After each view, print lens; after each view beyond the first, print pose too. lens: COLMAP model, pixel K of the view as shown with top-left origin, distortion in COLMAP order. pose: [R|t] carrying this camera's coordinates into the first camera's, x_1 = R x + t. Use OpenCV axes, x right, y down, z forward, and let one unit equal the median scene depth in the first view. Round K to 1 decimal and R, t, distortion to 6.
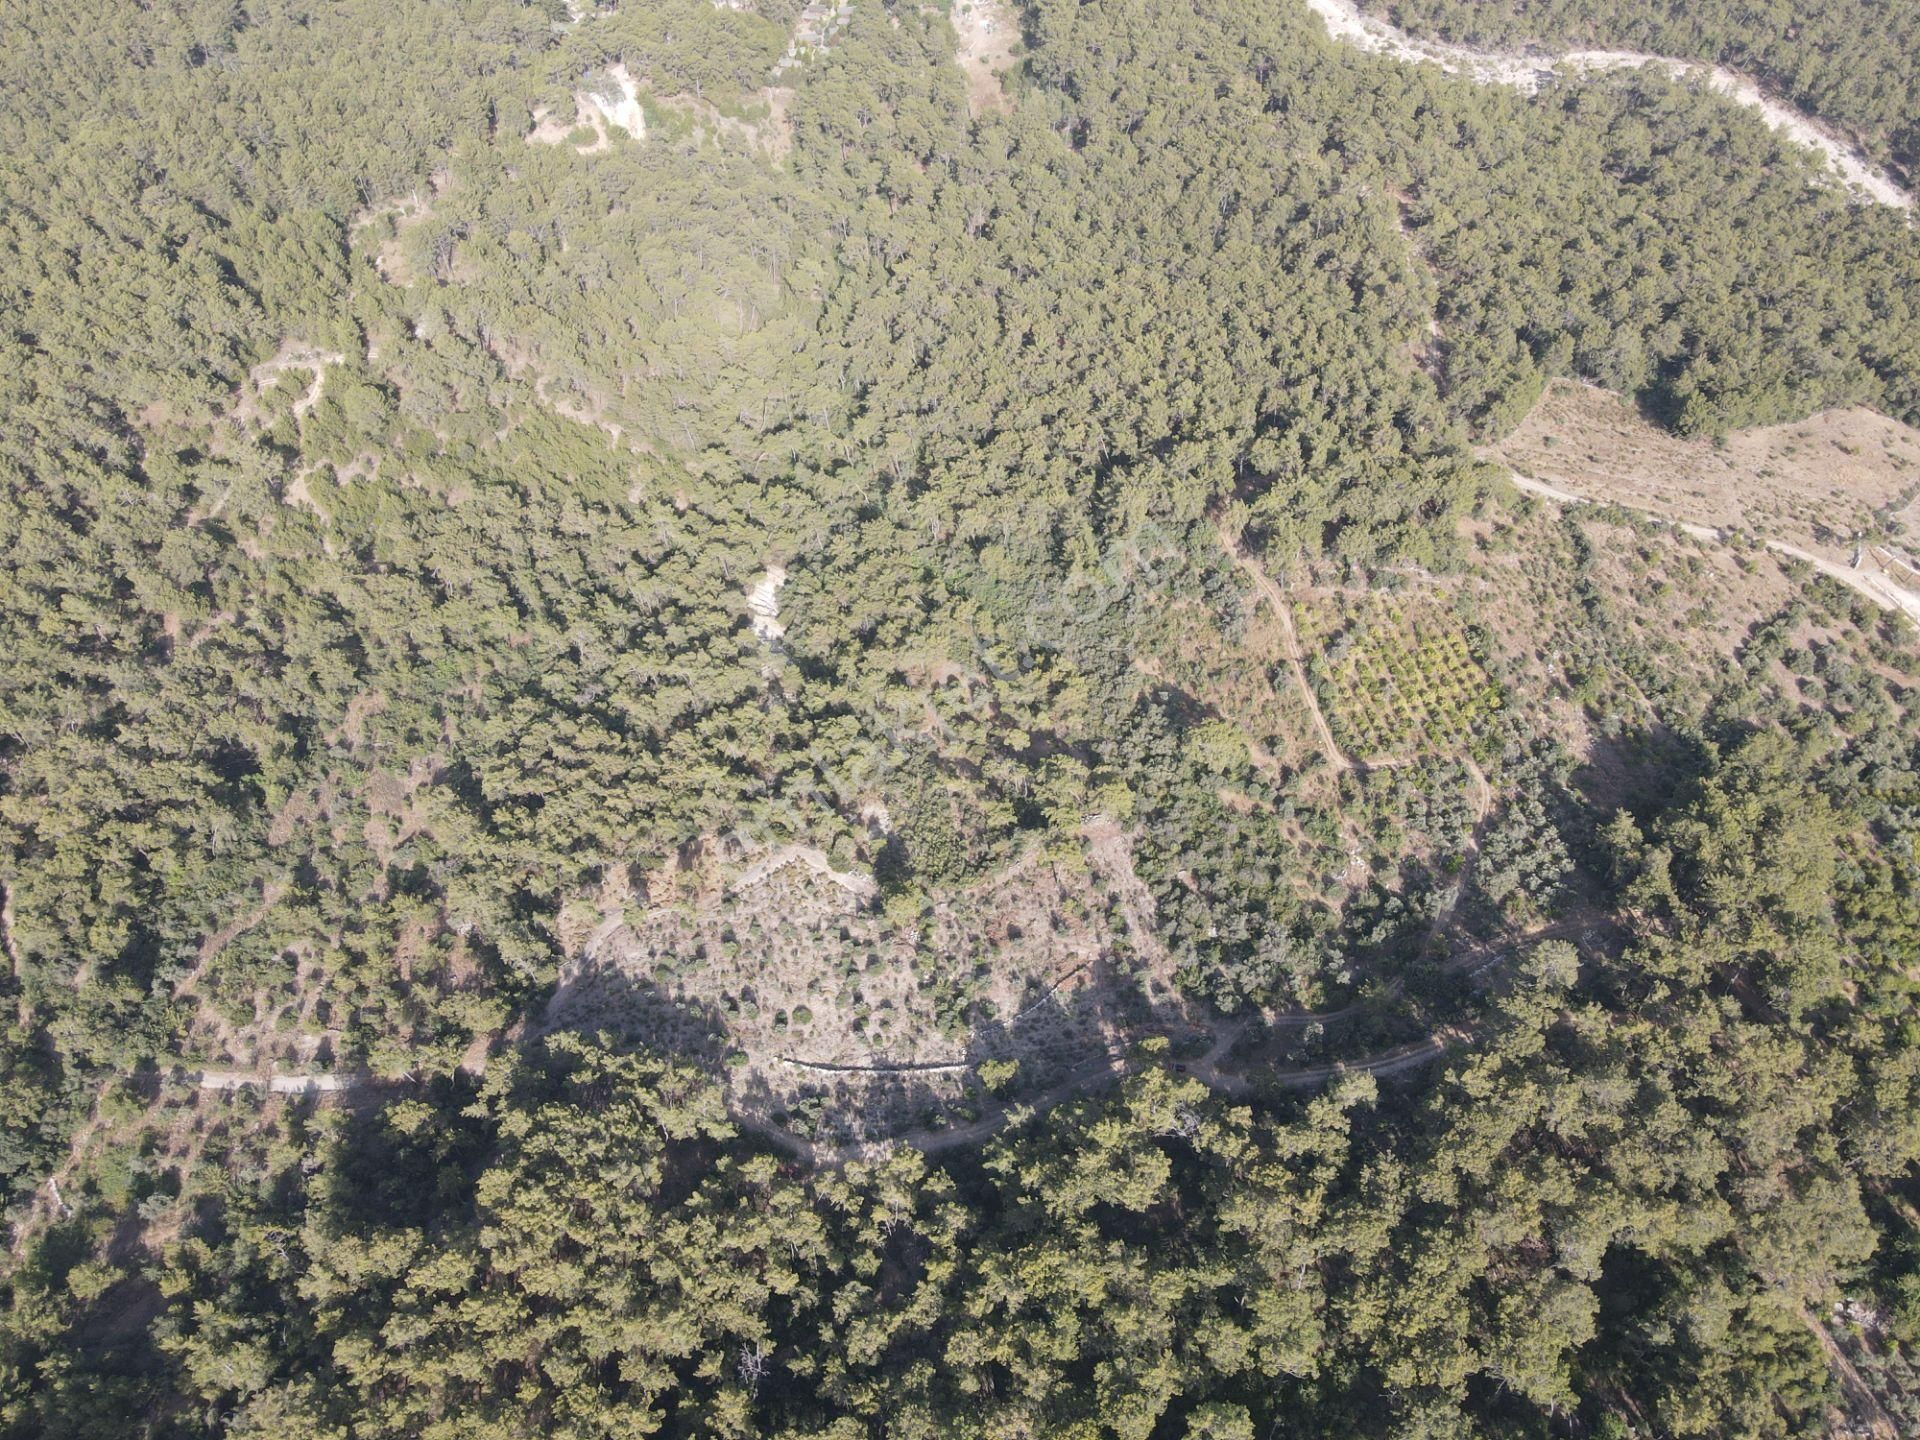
lens RADIAL K [[1408.2, 0, 965.1], [0, 1408.2, 725.0], [0, 0, 1]] dist [-0.010214, 0.043357]
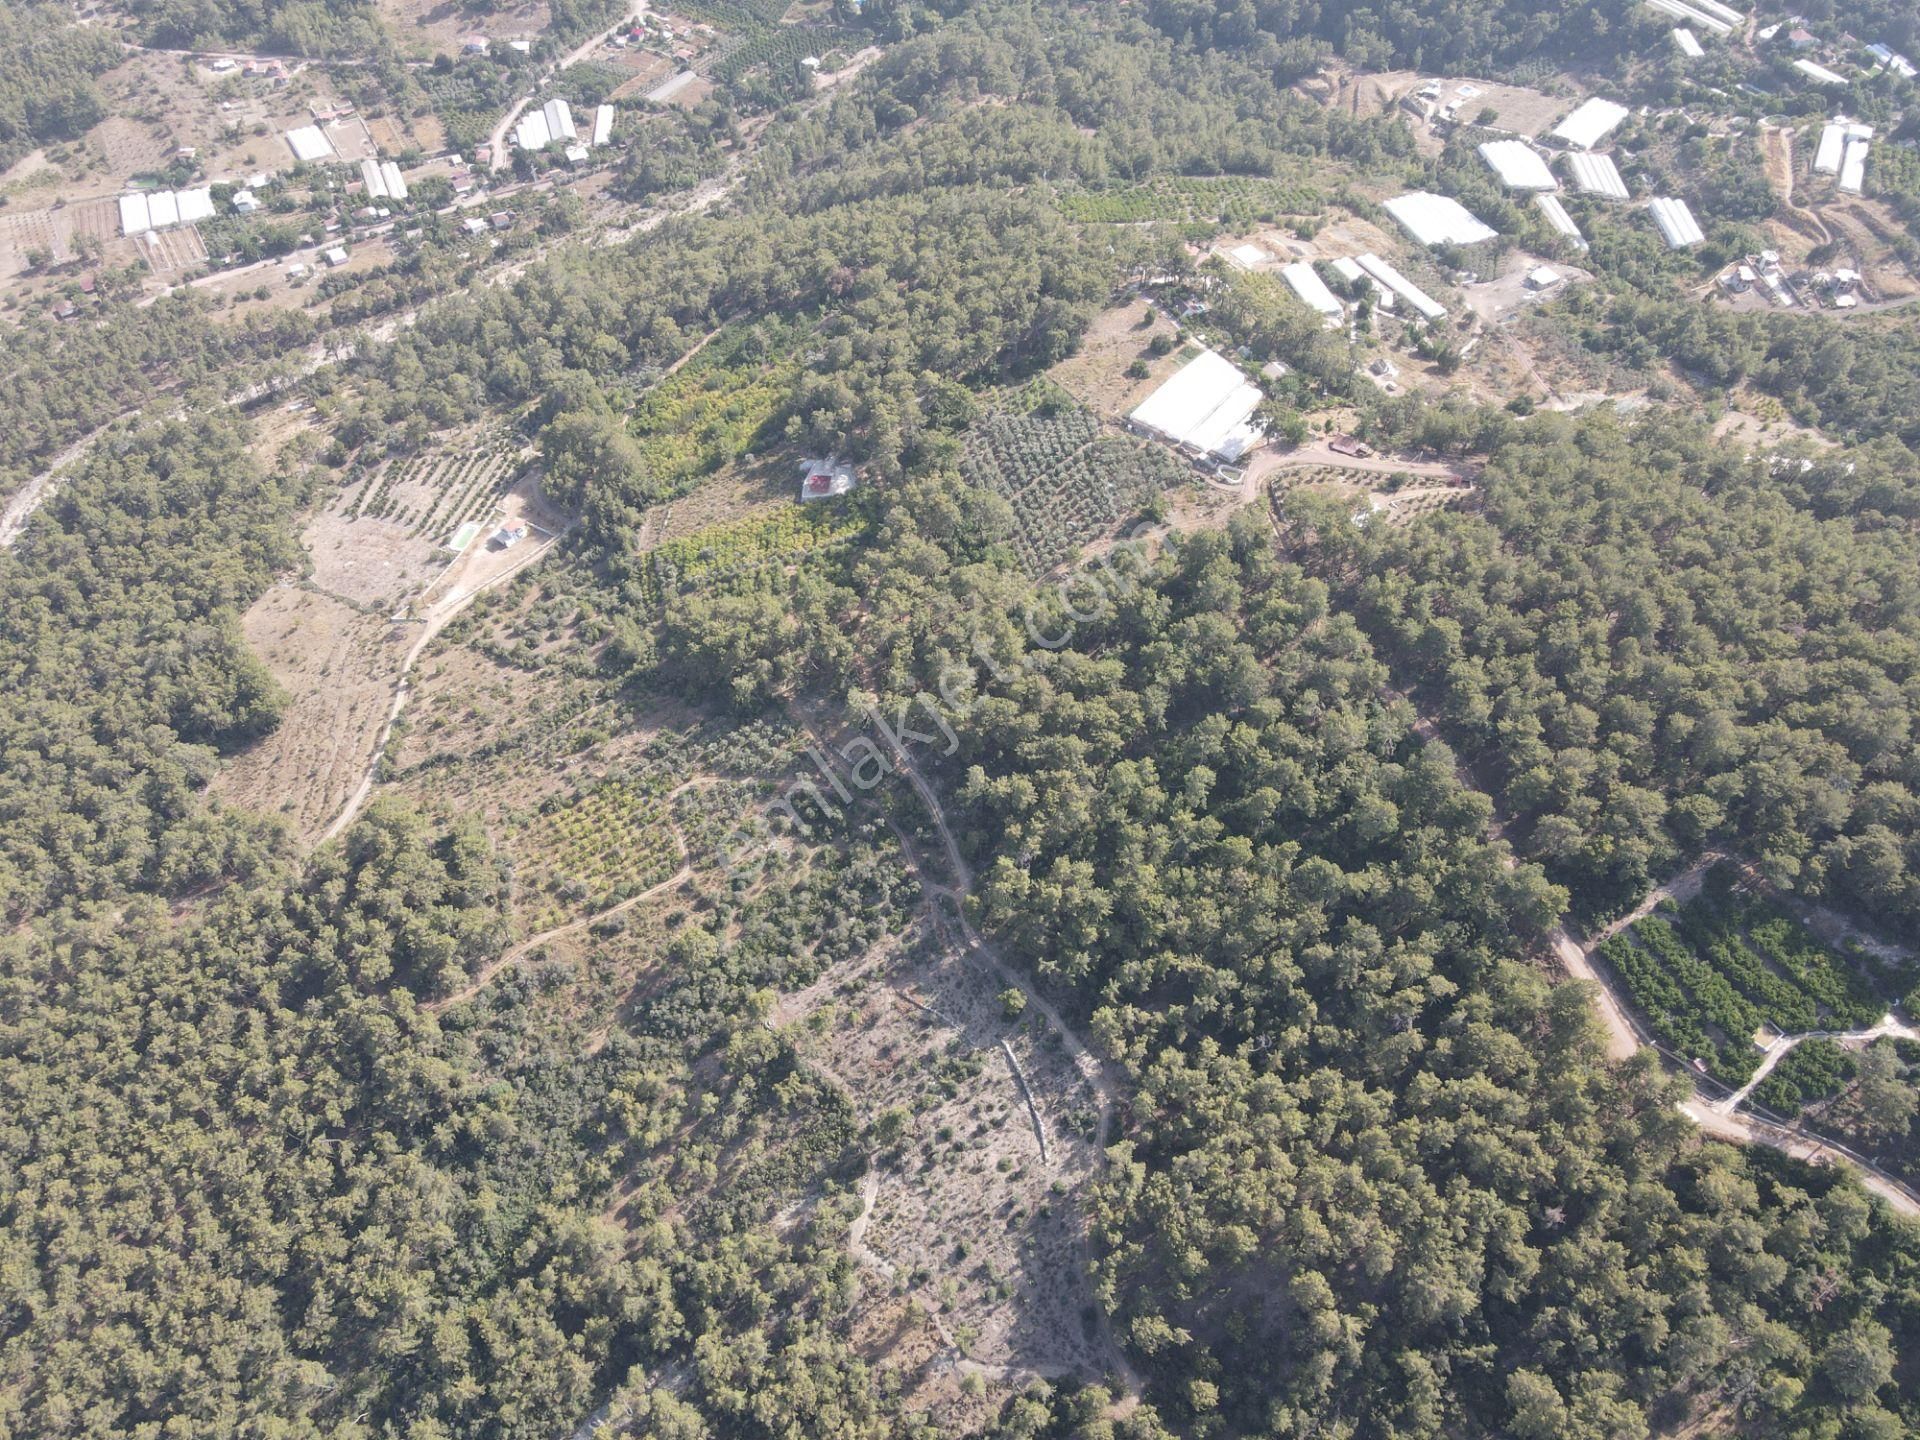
lens RADIAL K [[1408.2, 0, 965.1], [0, 1408.2, 725.0], [0, 0, 1]] dist [-0.010214, 0.043357]
pose [[-0.309866, -0.744167, 0.591776, -0.467591], [0.797986, 0.134835, 0.587399, -0.526102], [-0.516915, 0.654244, 0.552054, 0.026174]]
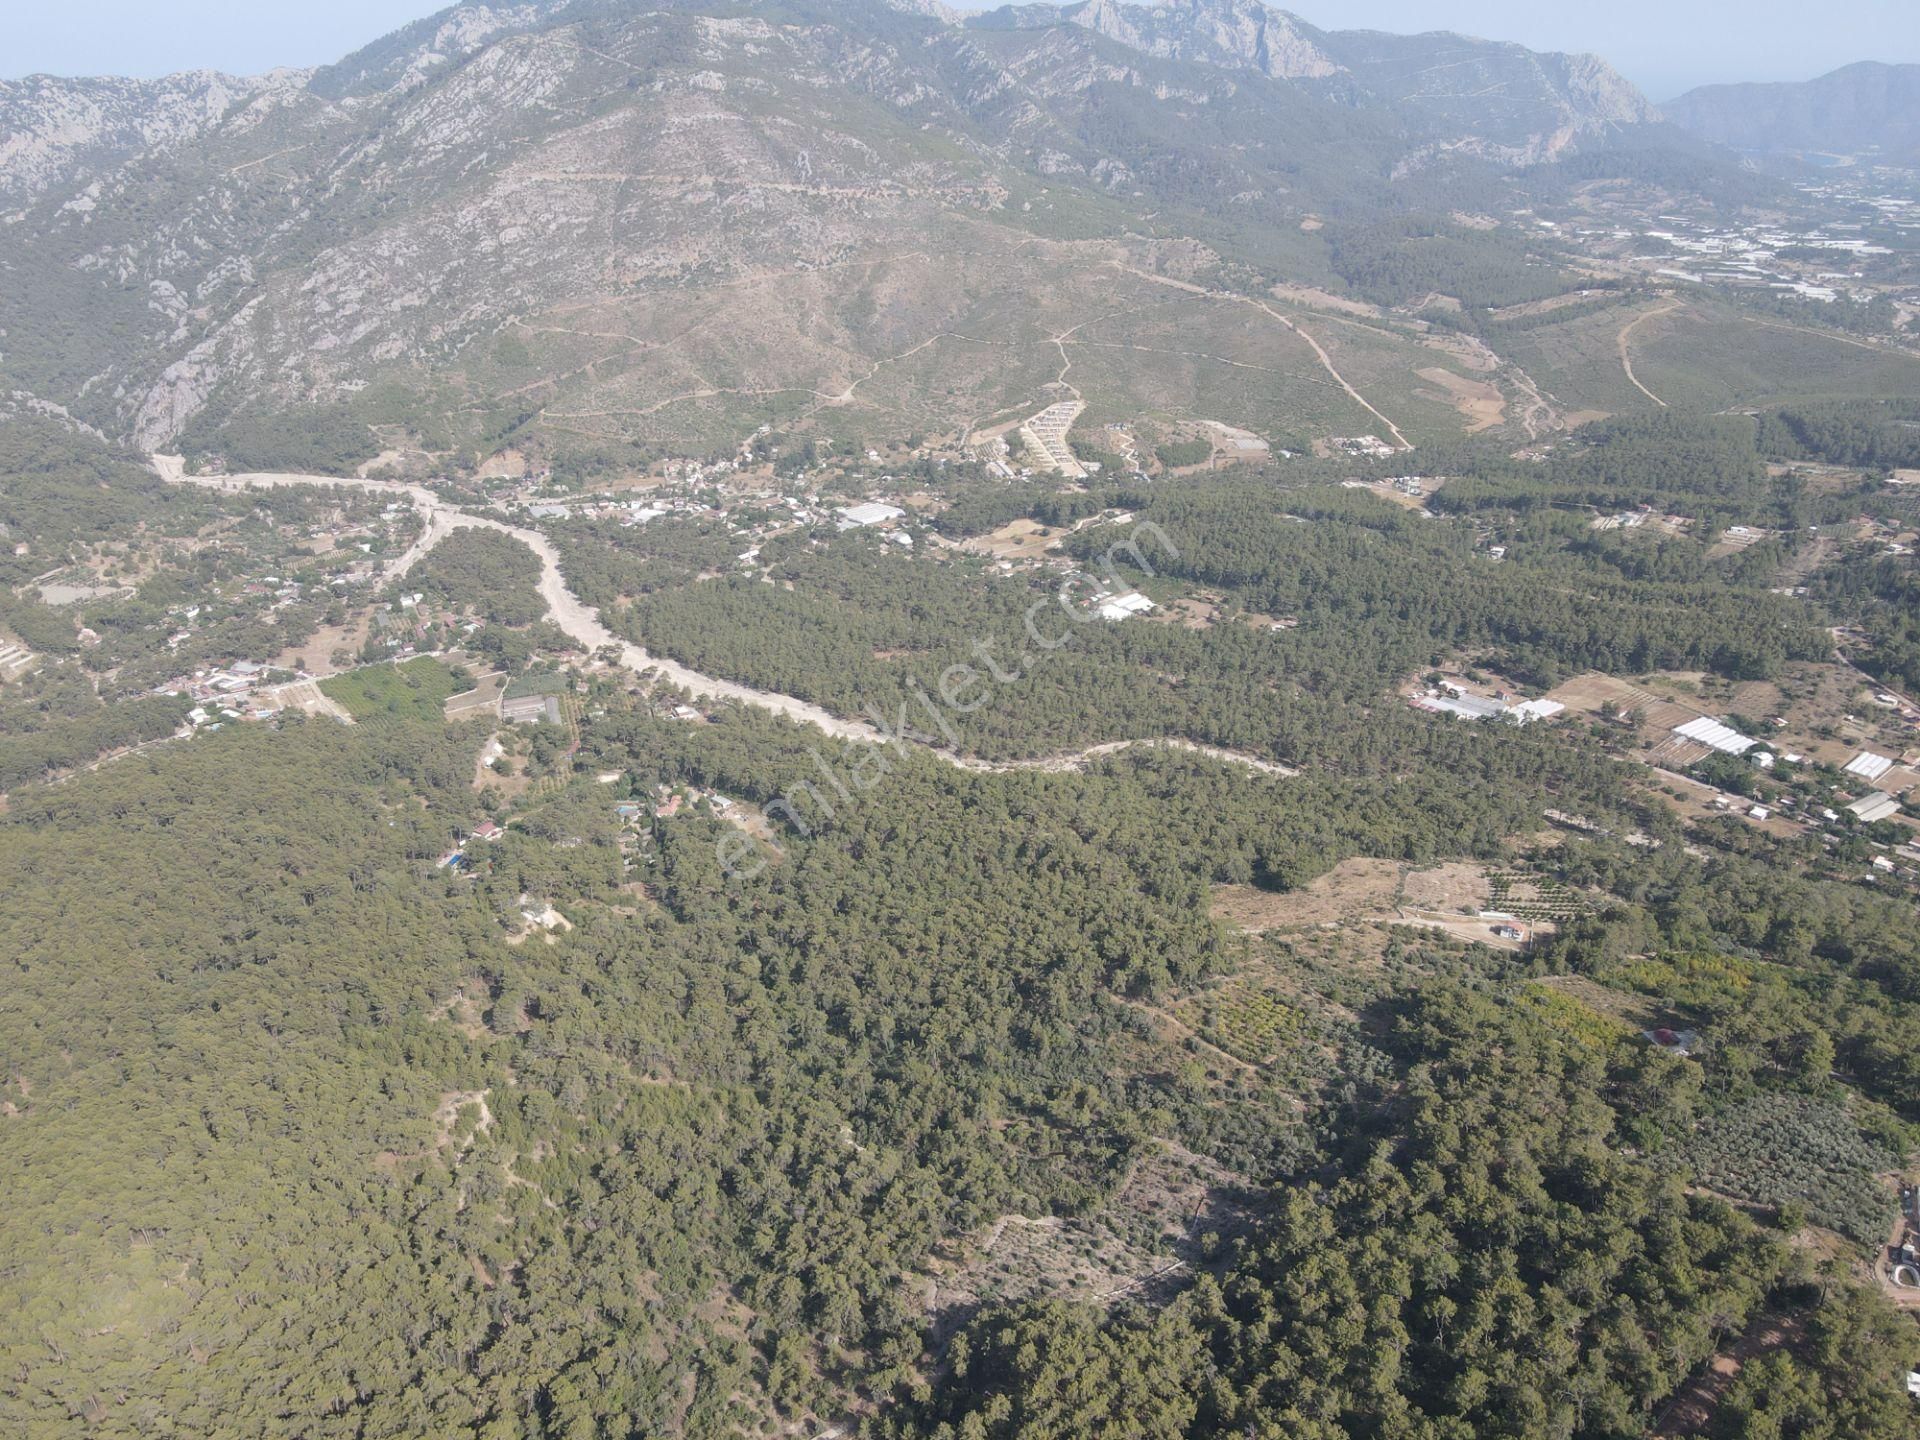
lens RADIAL K [[1409.5, 0, 965.3], [0, 1409.5, 725.3], [0, 0, 1]] dist [-0.021271, 0.069566]
pose [[0.886793, -0.204007, 0.414703, -0.633286], [0.391455, 0.808553, -0.439324, 0.286928], [-0.245684, 0.551927, 0.796879, -0.497228]]
